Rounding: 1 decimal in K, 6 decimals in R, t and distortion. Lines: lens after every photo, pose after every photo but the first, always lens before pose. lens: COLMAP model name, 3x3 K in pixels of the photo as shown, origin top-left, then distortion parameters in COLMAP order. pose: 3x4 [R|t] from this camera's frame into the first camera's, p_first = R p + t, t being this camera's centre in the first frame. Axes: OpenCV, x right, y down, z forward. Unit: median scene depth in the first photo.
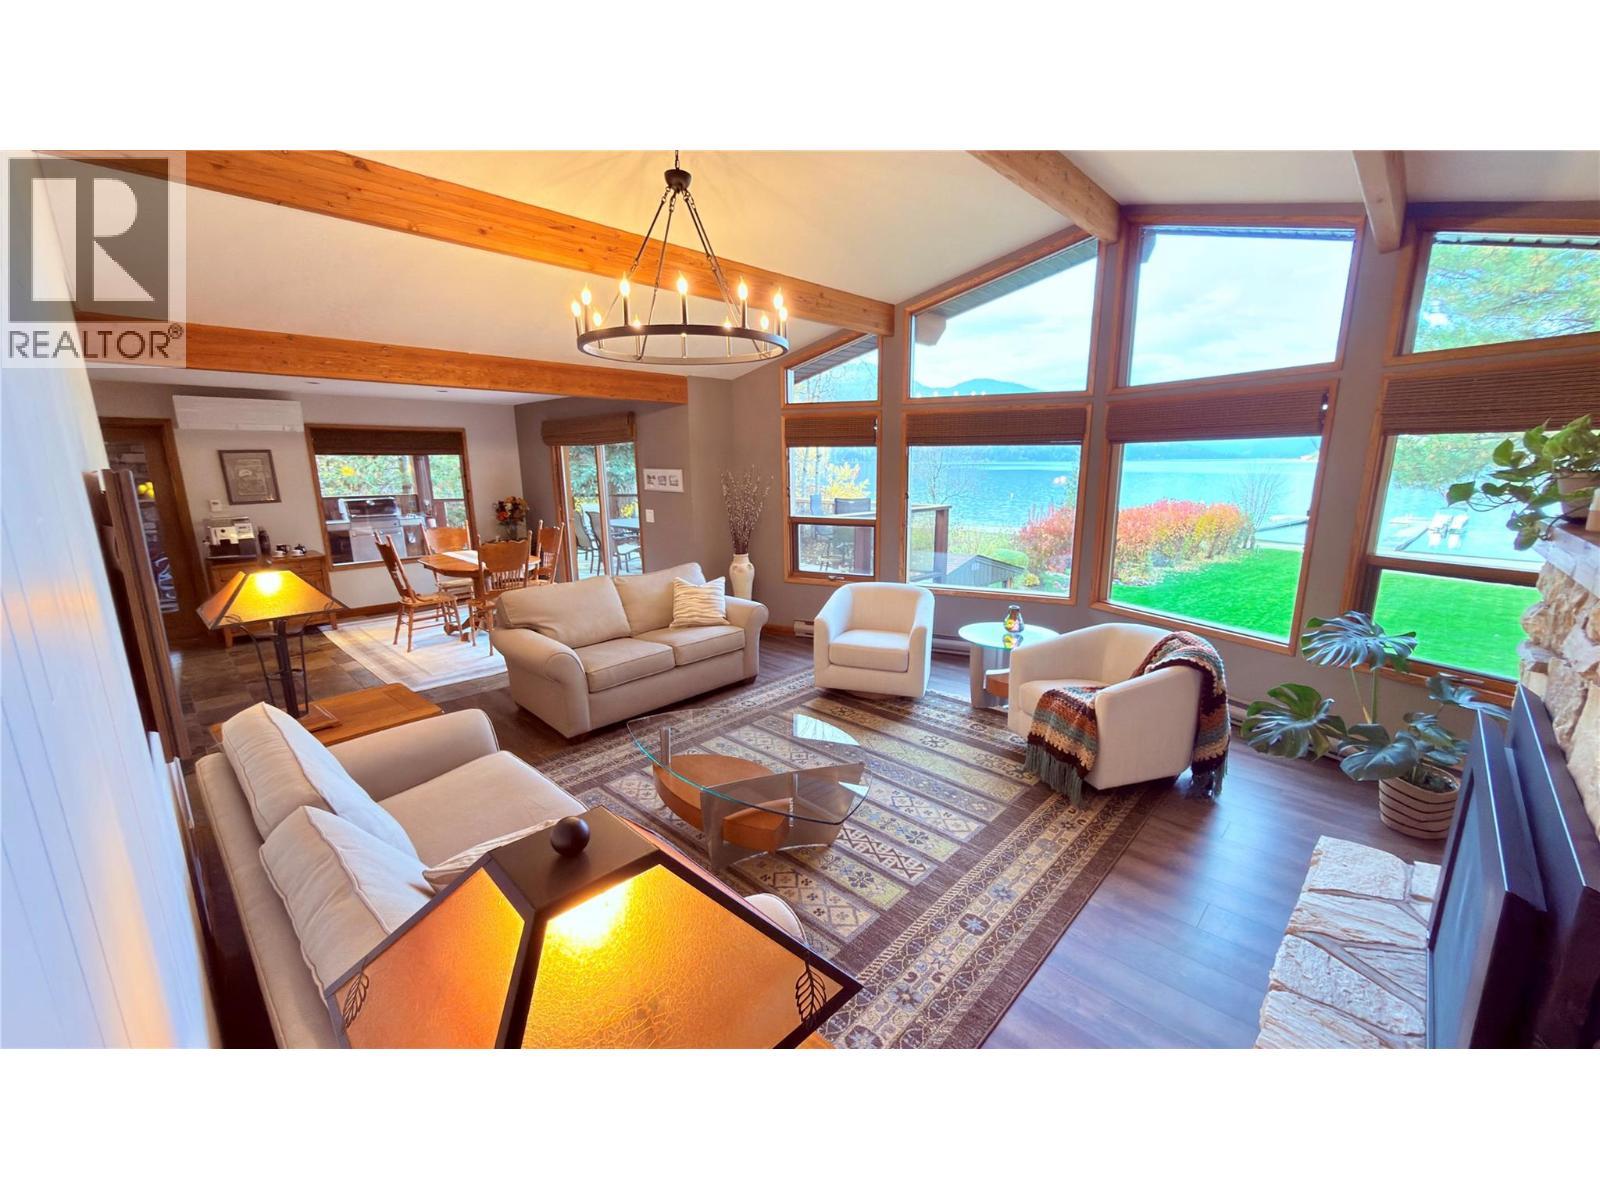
lens RADIAL K [[641.0, 0, 800.2], [0, 641.0, 599.4], [0, 0, 1]] dist [0.004236, 0.000340]
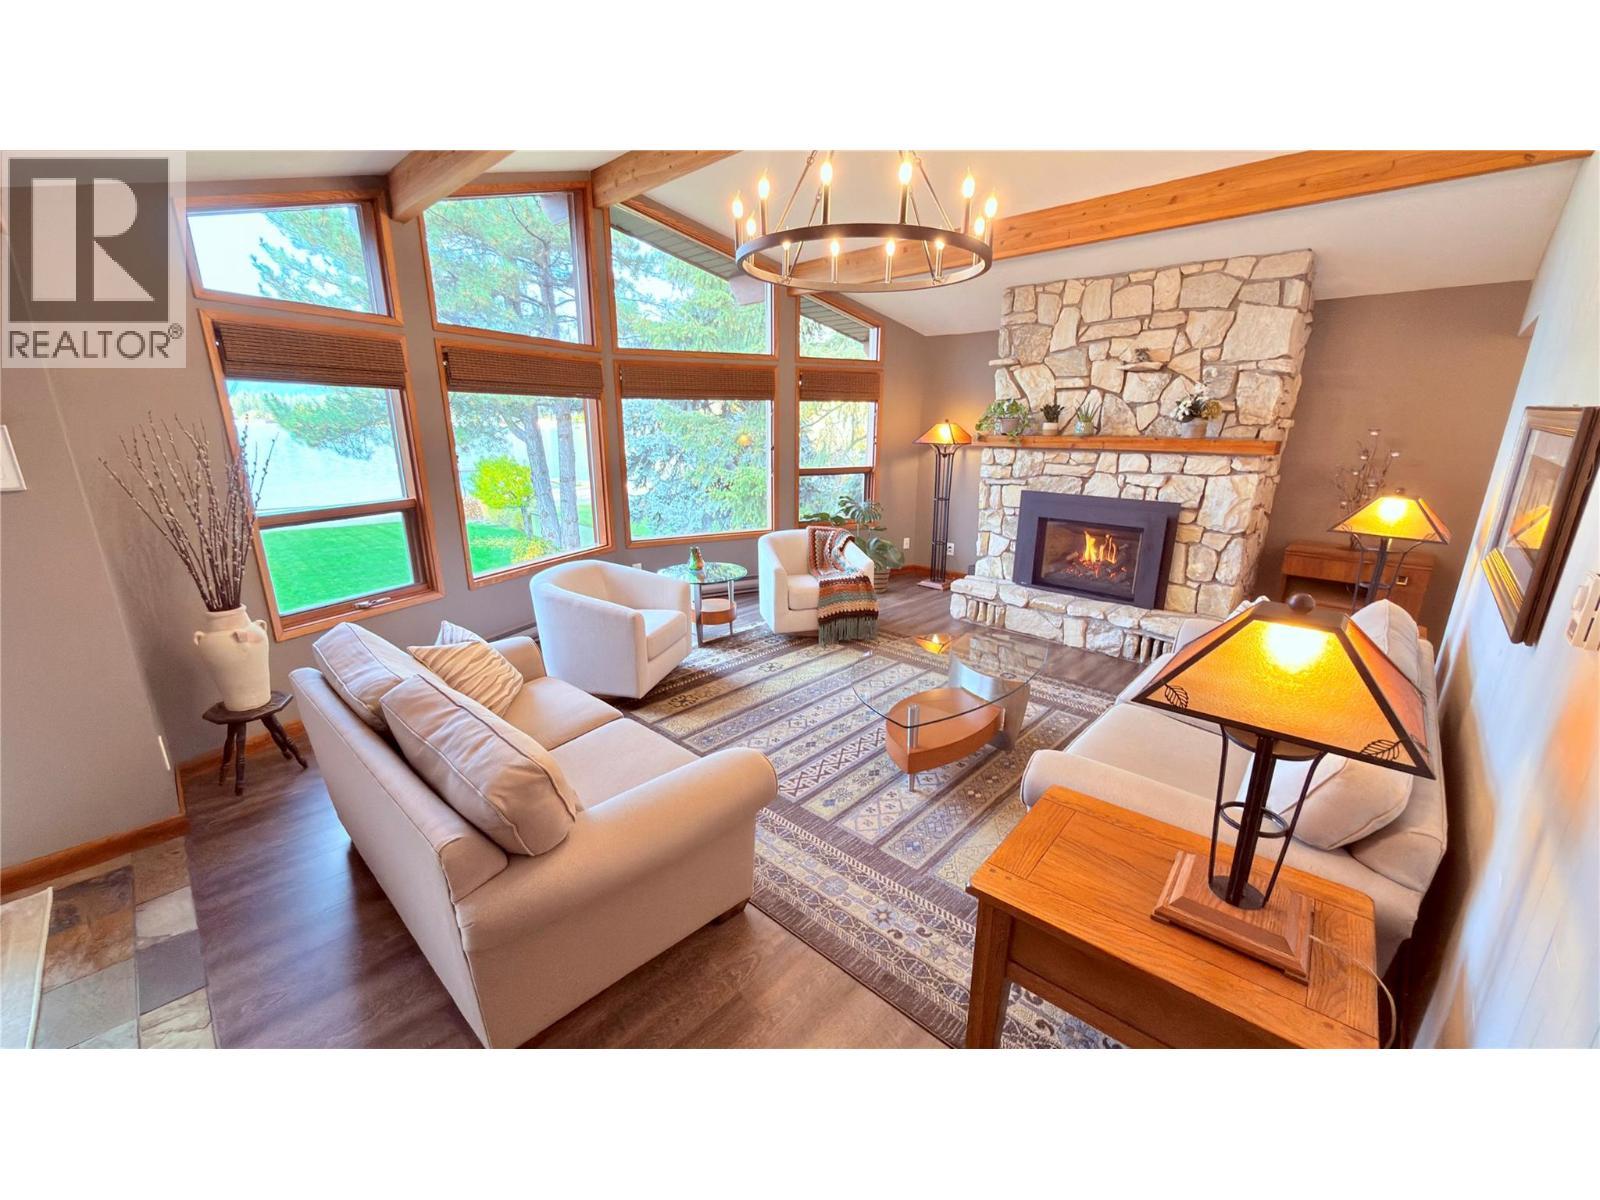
lens RADIAL K [[641.0, 0, 789.7], [0, 641.0, 597.7], [0, 0, 1]] dist [0.004236, 0.000340]
pose [[0.000278, -0.271657, 0.962394, -0.843778], [0.211658, 0.940606, 0.265445, -0.186768], [-0.977344, 0.203625, 0.057760, 0.866681]]
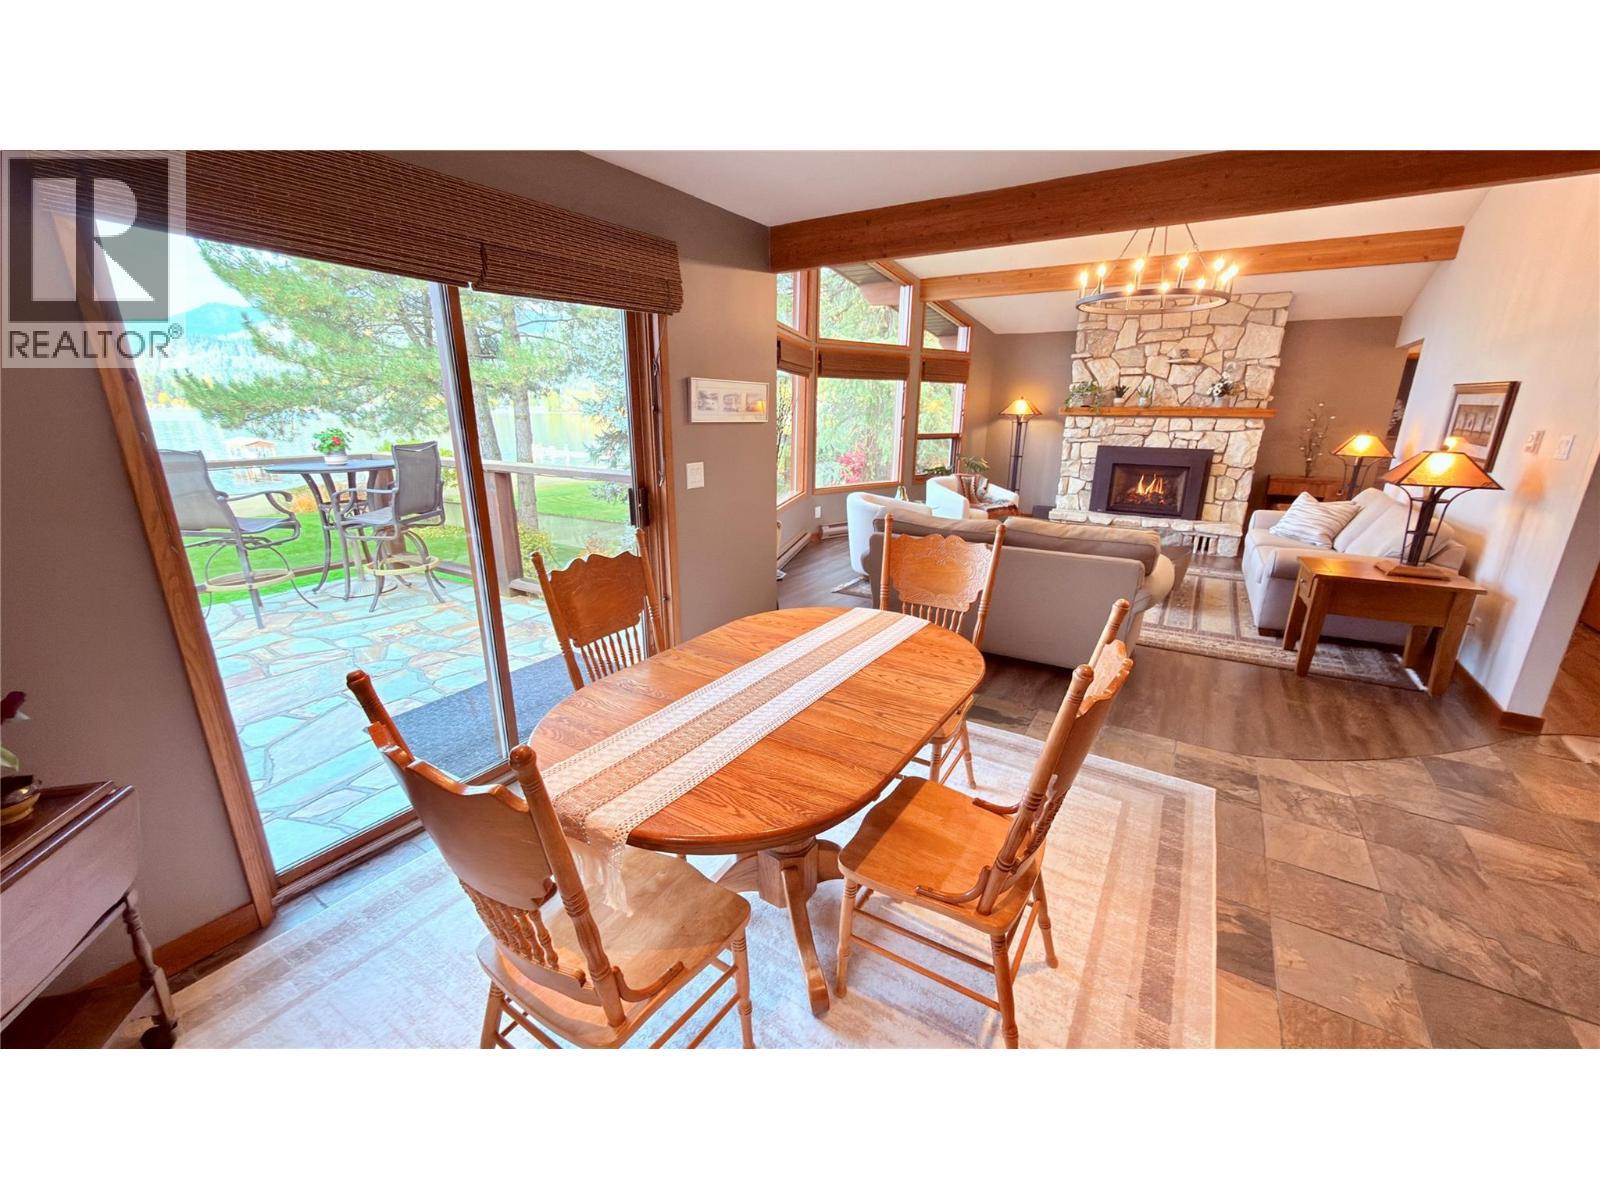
lens RADIAL K [[641.0, 0, 801.2], [0, 641.0, 591.8], [0, 0, 1]] dist [0.004236, 0.000340]
pose [[-0.202231, -0.276402, 0.939524, -1.125979], [0.200195, 0.927420, 0.315933, -0.279949], [-0.958658, 0.251979, -0.132219, 1.413261]]
